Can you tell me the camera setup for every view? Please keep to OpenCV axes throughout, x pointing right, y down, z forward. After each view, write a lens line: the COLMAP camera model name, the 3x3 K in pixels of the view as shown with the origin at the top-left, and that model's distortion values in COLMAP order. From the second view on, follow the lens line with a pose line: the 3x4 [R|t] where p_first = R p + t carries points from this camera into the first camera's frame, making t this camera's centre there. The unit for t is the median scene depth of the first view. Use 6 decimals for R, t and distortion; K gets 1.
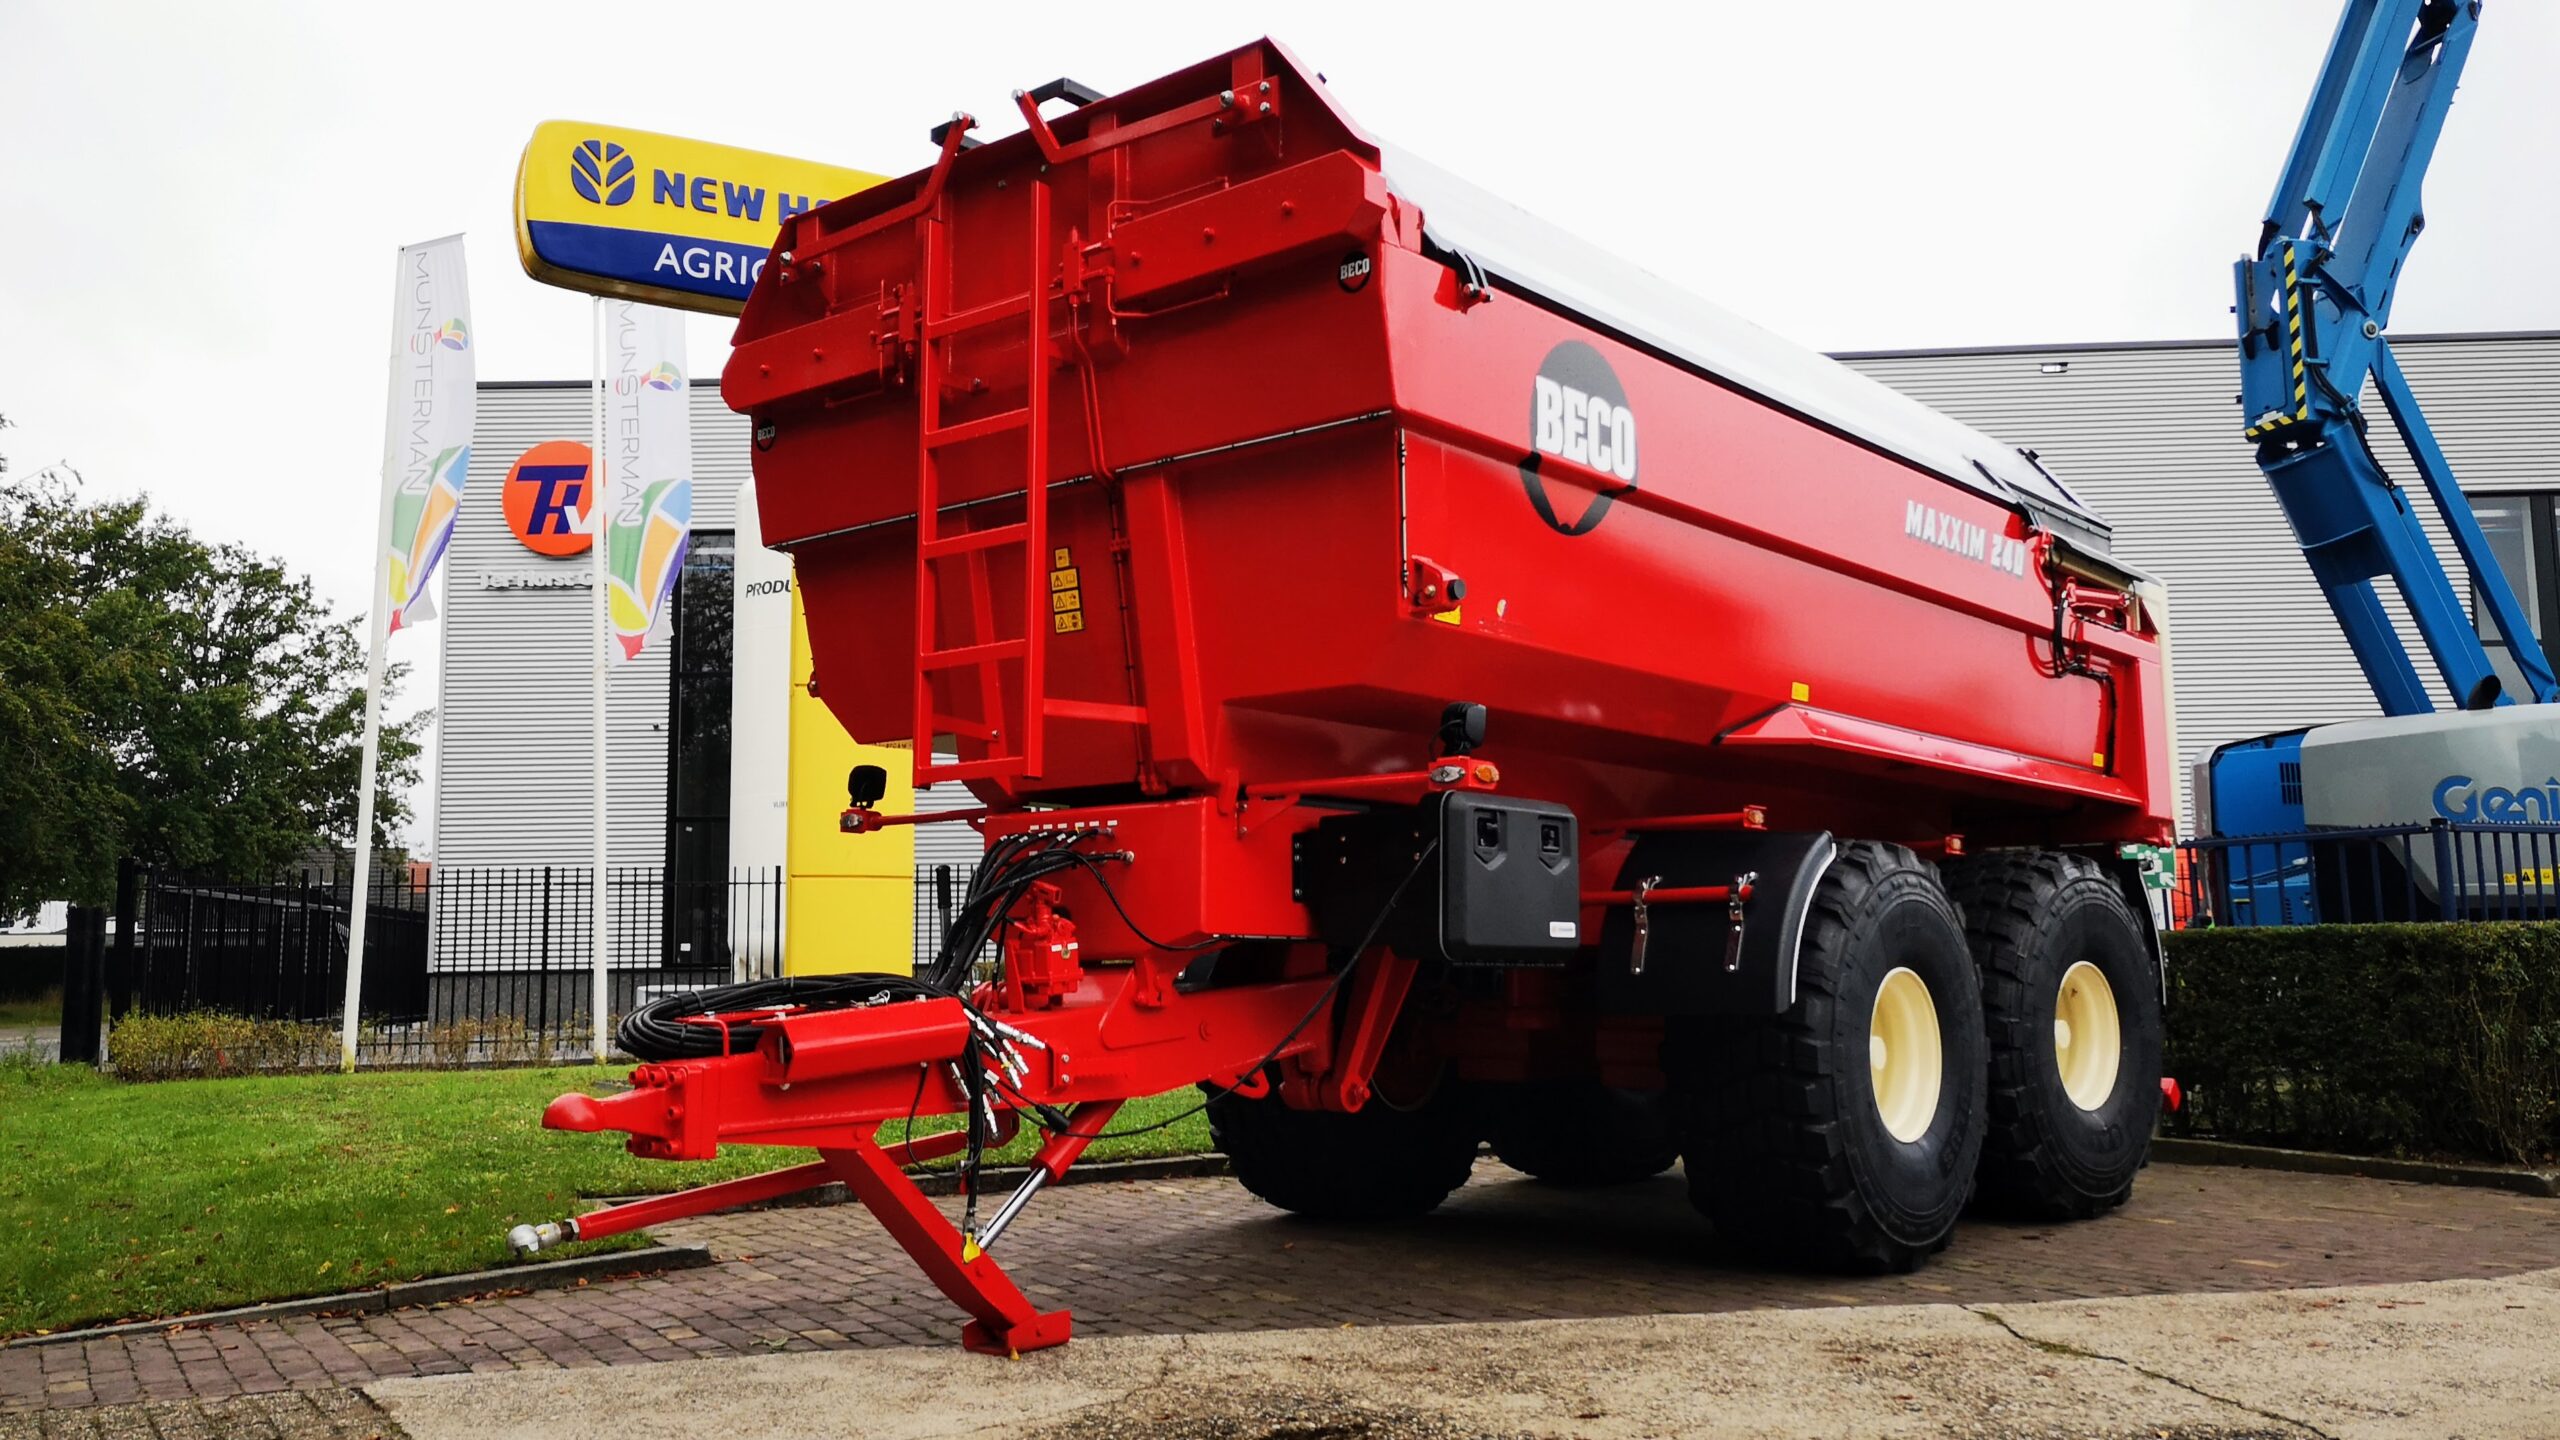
lens RADIAL K [[2165.0, 0, 1280.0], [0, 2165.0, 720.0], [0, 0, 1]] dist [0.055204, -0.009663]
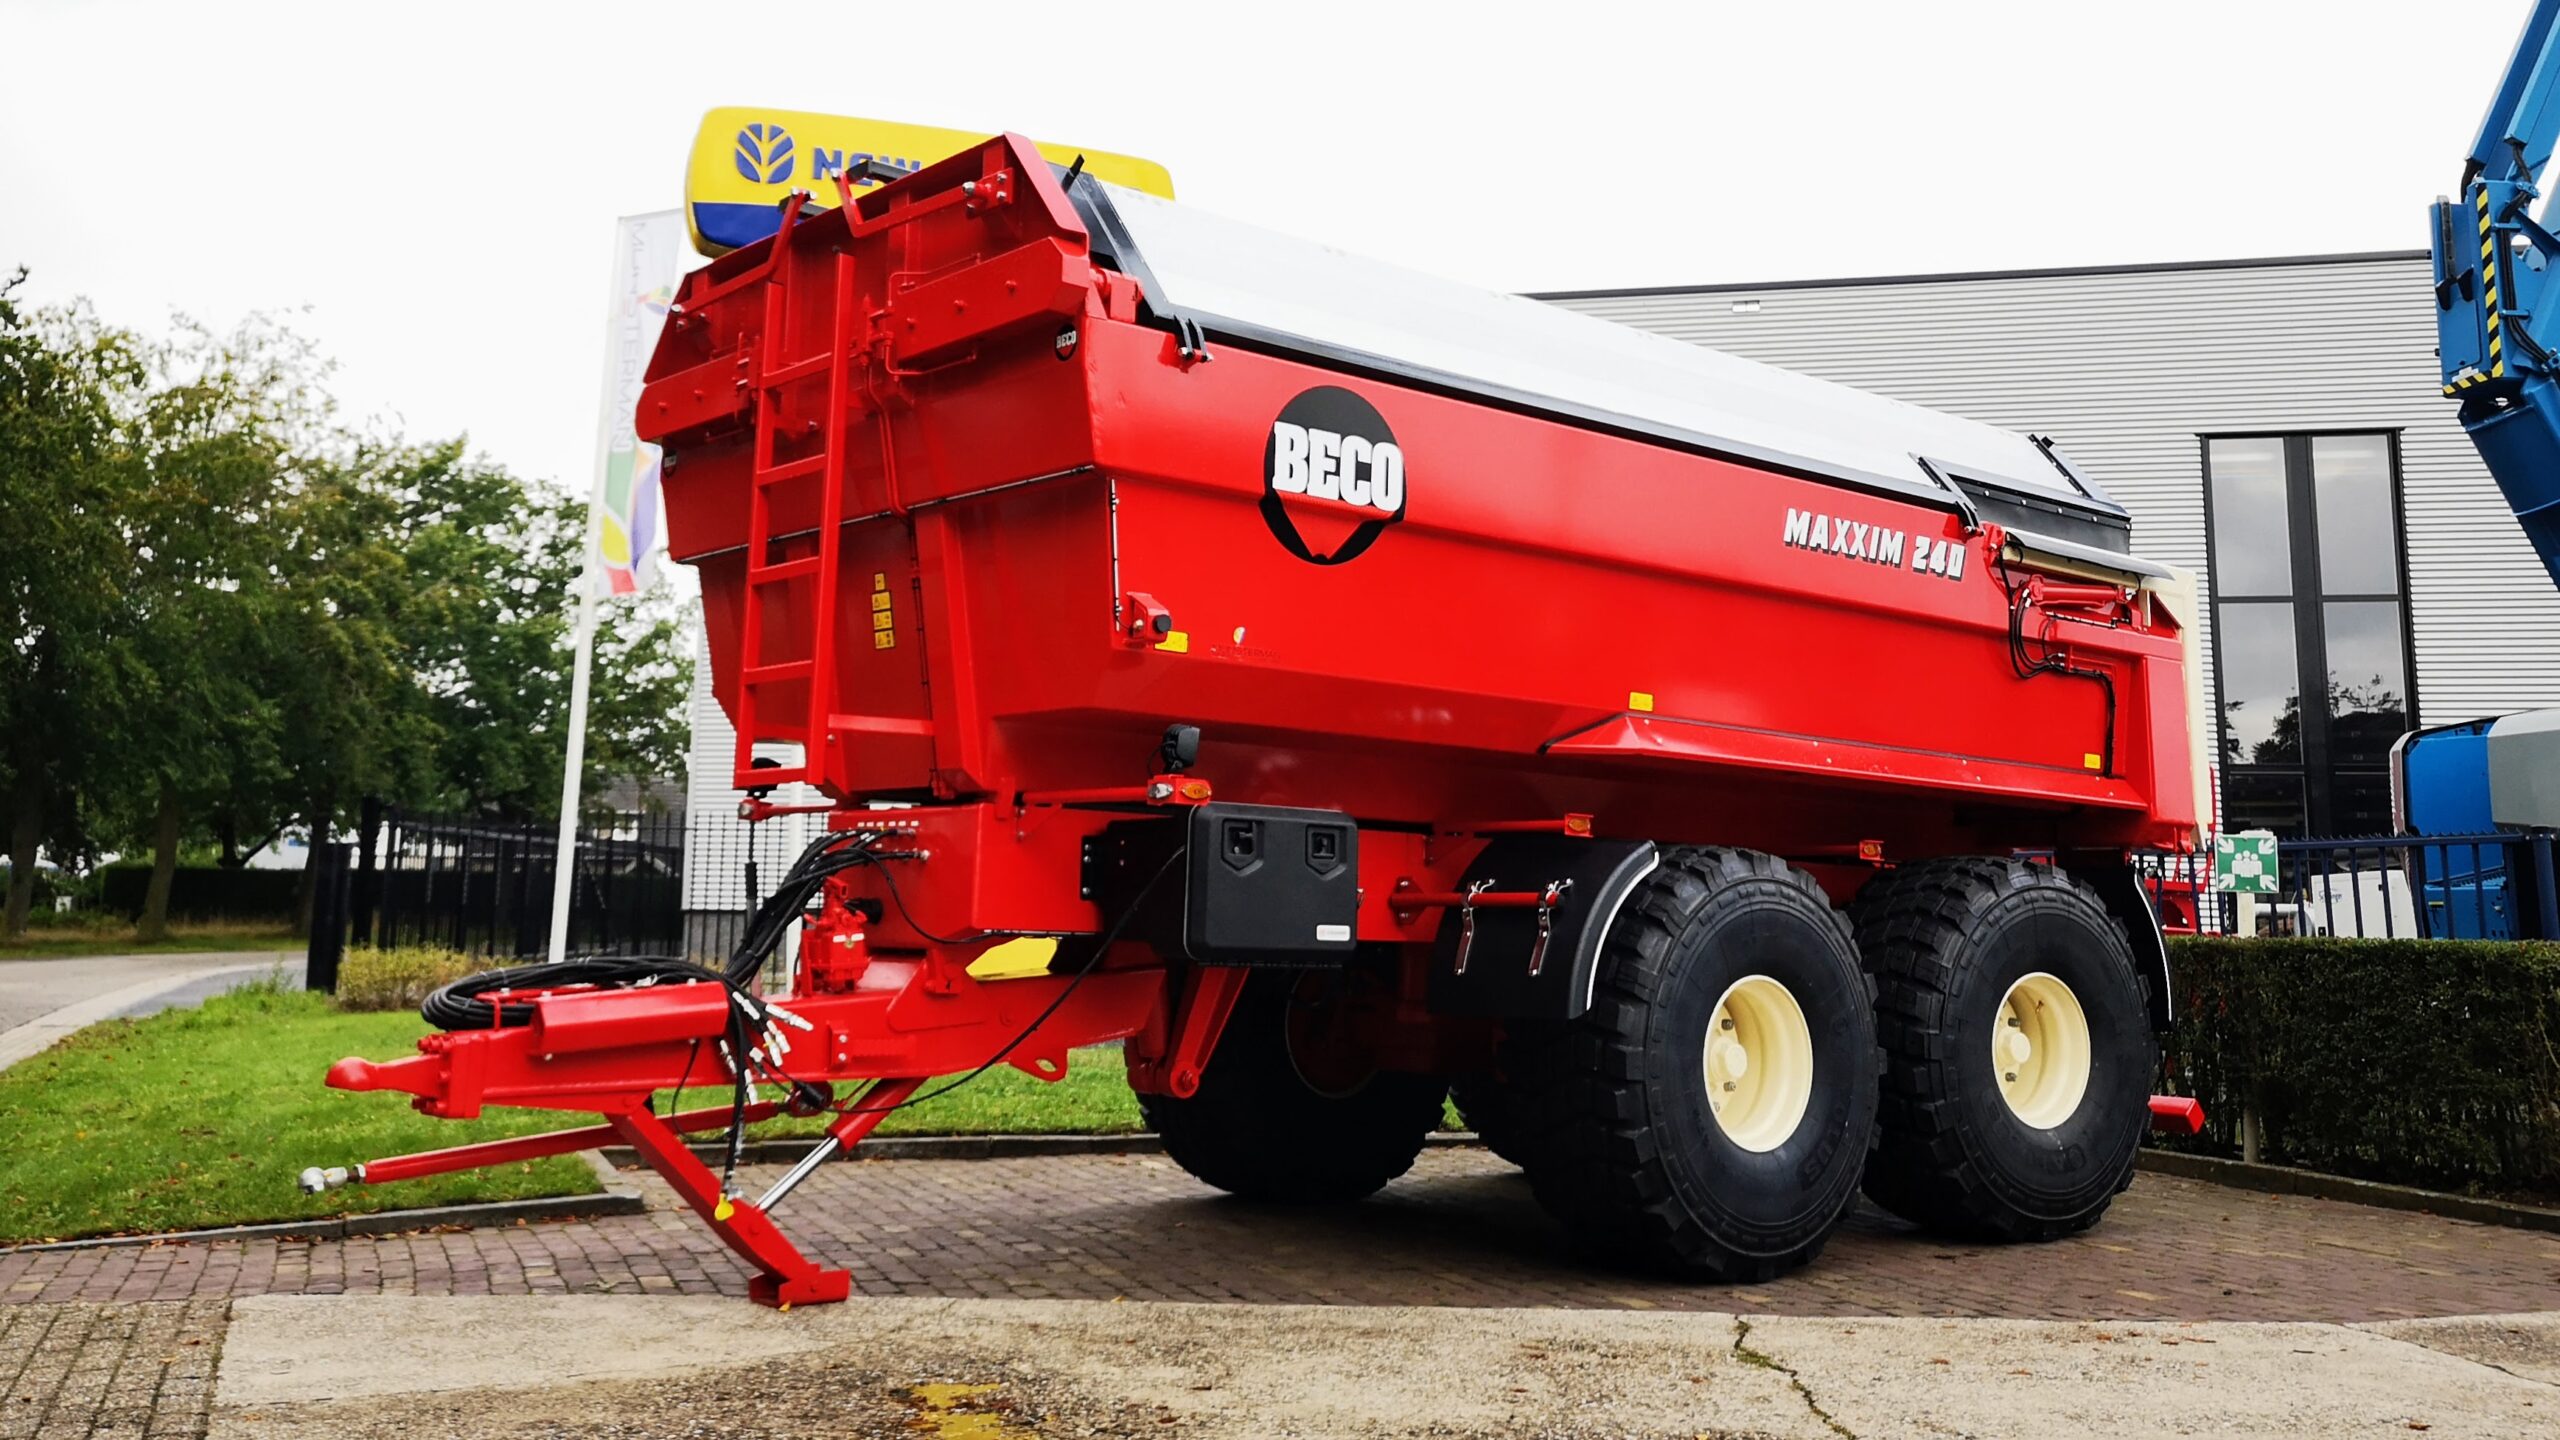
lens RADIAL K [[2363.5, 0, 1276.0], [0, 2363.5, 539.3], [0, 0, 1]] dist [0.068078, -0.062023]
pose [[0.983986, 0.002469, -0.178231, 0.276925], [-0.010272, 0.999028, -0.042867, -0.041061], [0.177952, 0.044011, 0.983055, -0.137243]]
